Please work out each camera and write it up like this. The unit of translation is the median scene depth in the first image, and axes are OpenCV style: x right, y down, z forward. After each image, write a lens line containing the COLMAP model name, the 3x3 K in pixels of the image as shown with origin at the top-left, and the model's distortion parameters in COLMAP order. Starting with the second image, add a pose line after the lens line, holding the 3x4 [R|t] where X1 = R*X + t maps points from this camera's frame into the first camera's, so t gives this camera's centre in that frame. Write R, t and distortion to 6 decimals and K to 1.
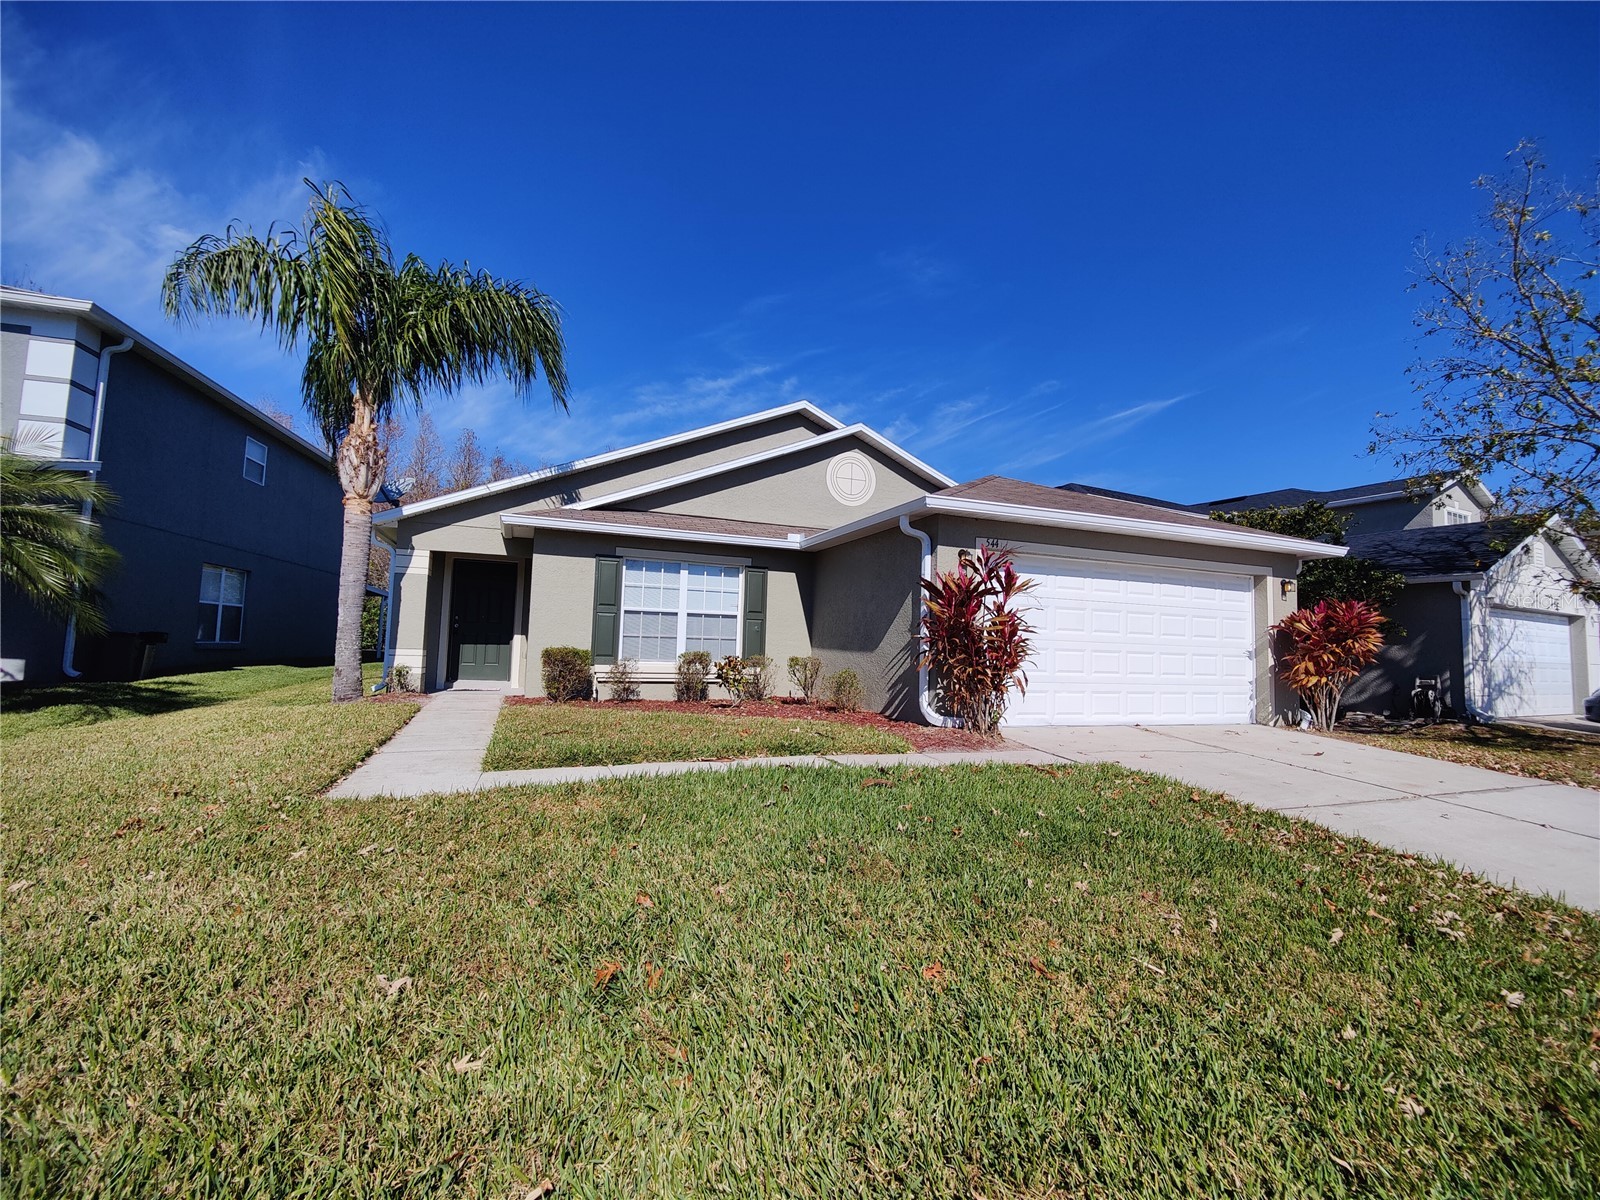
lens RADIAL K [[690.1, 0, 803.2], [0, 690.1, 597.0], [0, 0, 1]] dist [0.024228, -0.015478]
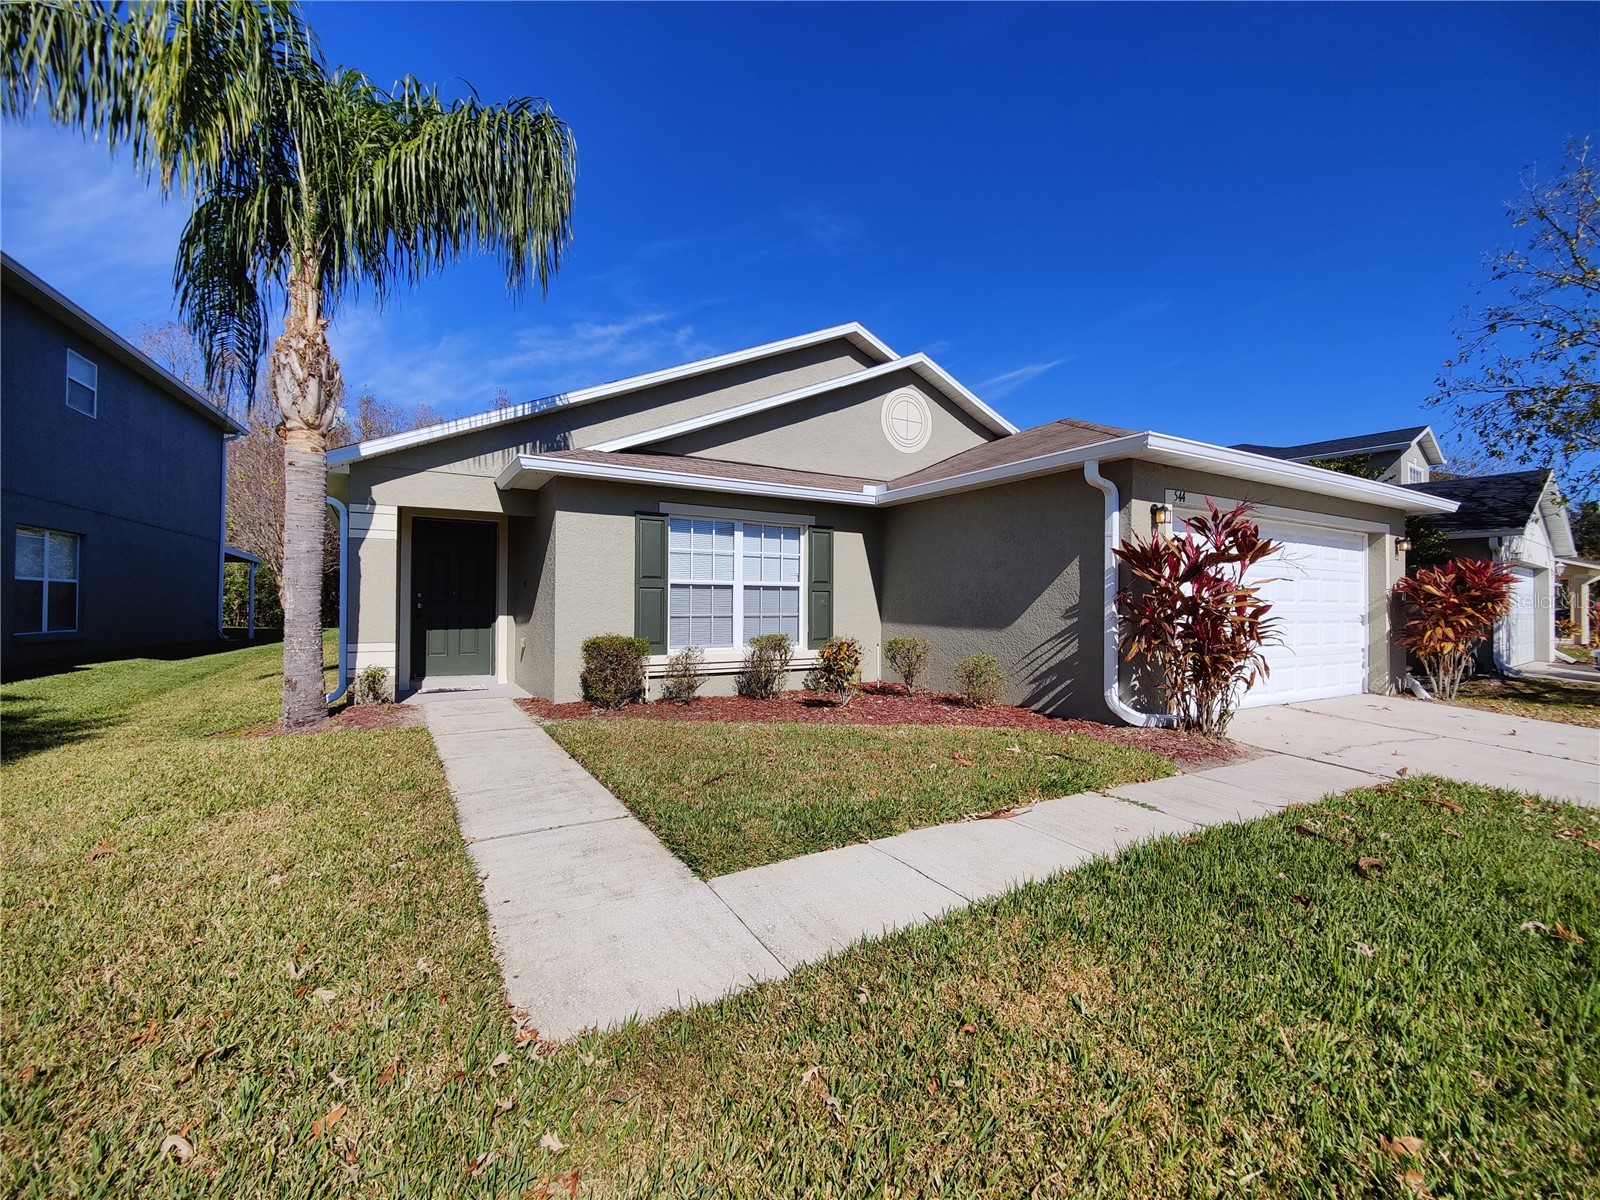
lens RADIAL K [[681.9, 0, 800.7], [0, 681.9, 590.9], [0, 0, 1]] dist [0.012154, -0.000326]
pose [[0.986915, -0.019799, 0.160020, -0.232738], [0.011088, 0.998417, 0.055150, -0.013145], [-0.160858, -0.052654, 0.985572, 0.215658]]
